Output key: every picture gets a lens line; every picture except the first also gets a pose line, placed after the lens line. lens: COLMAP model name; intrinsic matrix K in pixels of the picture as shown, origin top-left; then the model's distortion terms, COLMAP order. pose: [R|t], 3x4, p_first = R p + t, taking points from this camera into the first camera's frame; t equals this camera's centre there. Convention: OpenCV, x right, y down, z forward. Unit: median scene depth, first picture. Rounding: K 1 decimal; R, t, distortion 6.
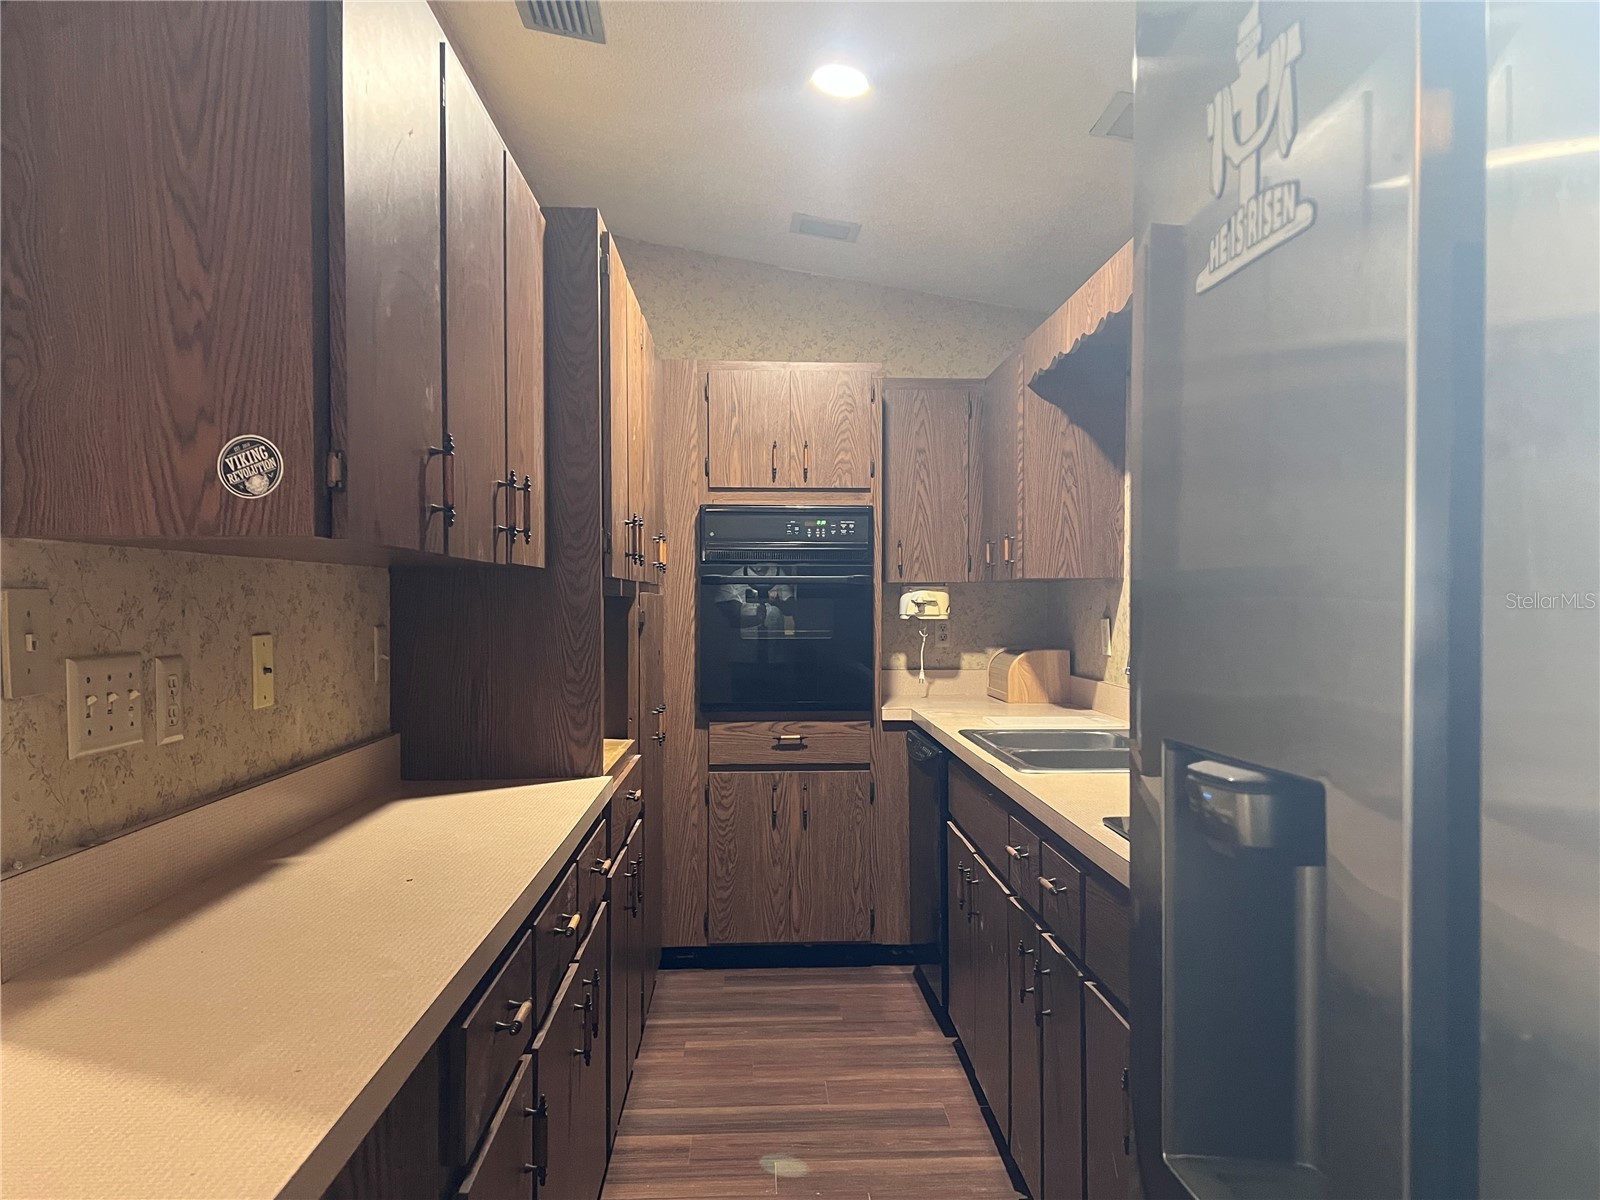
lens RADIAL K [[1187.2, 0, 802.1], [0, 1187.2, 618.0], [0, 0, 1]] dist [0.182403, -0.293354]
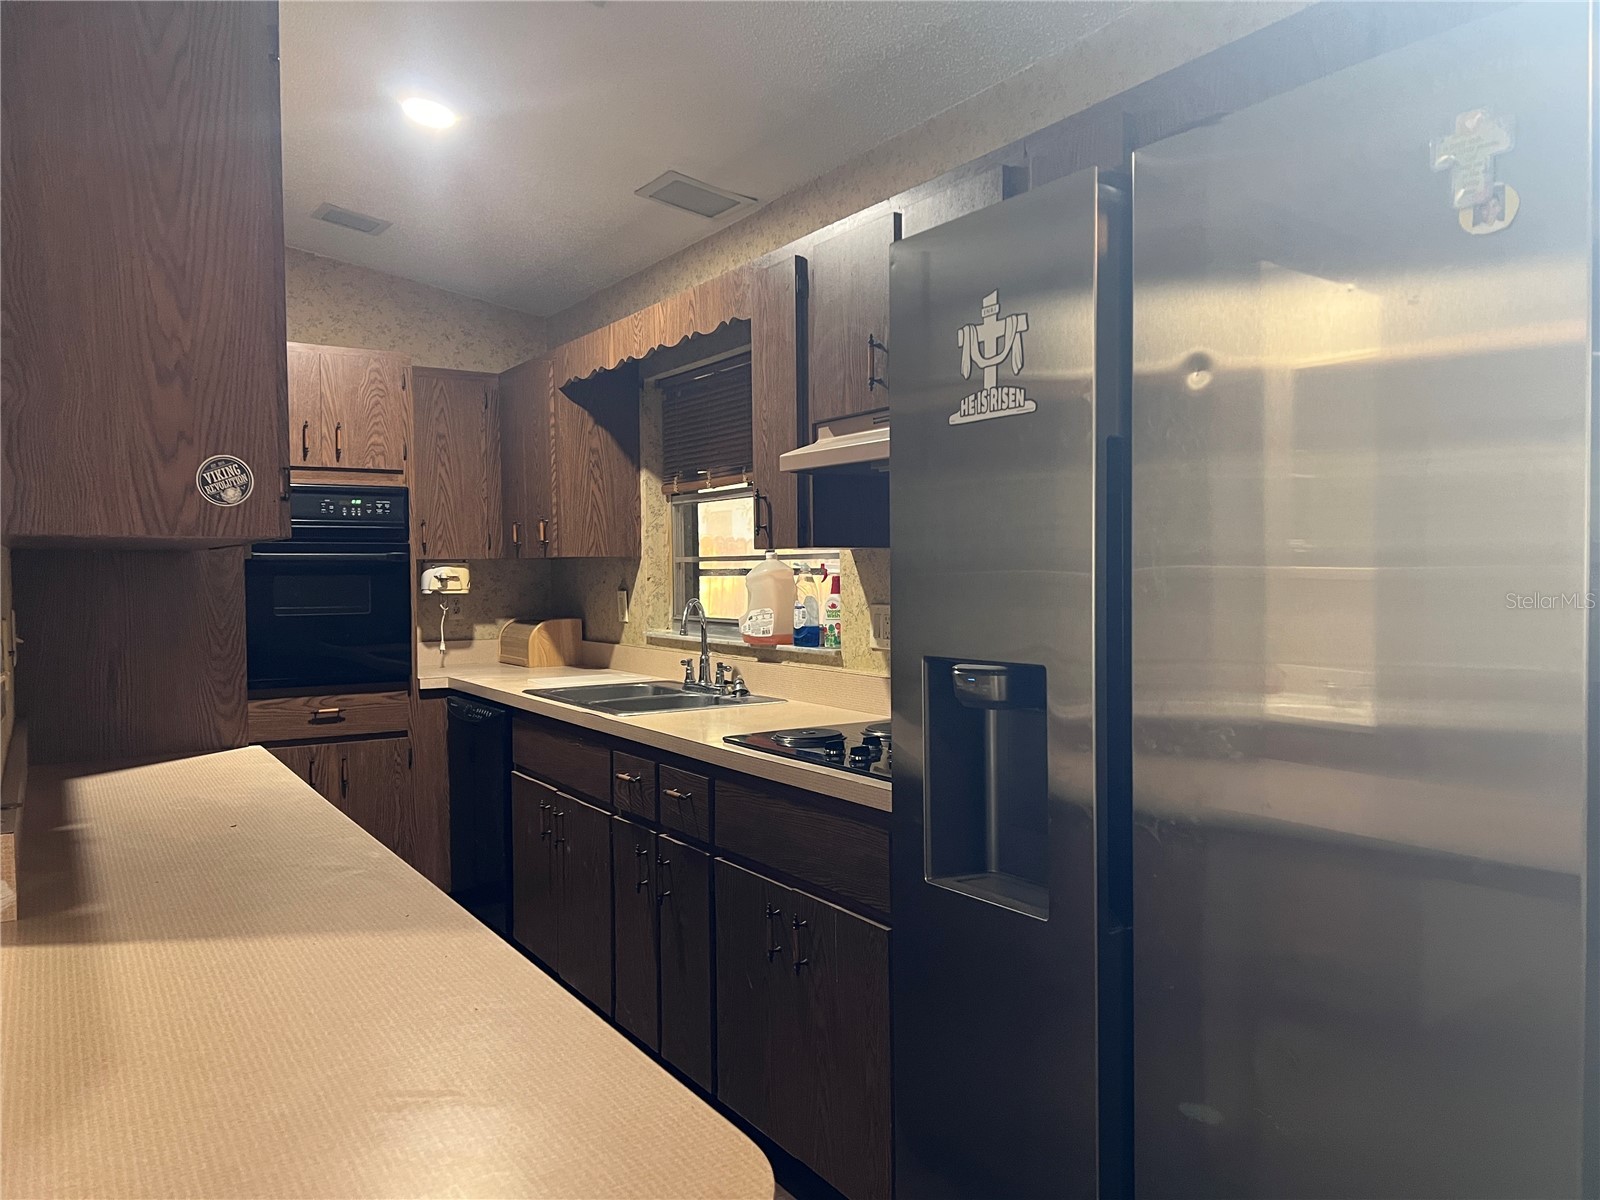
lens RADIAL K [[1212.3, 0, 801.0], [0, 1212.3, 608.7], [0, 0, 1]] dist [0.086609, -0.090201]
pose [[0.869279, -0.022435, 0.493812, -0.176400], [0.014411, 0.999695, 0.020051, -0.003141], [-0.494111, -0.010313, 0.869337, -0.120142]]
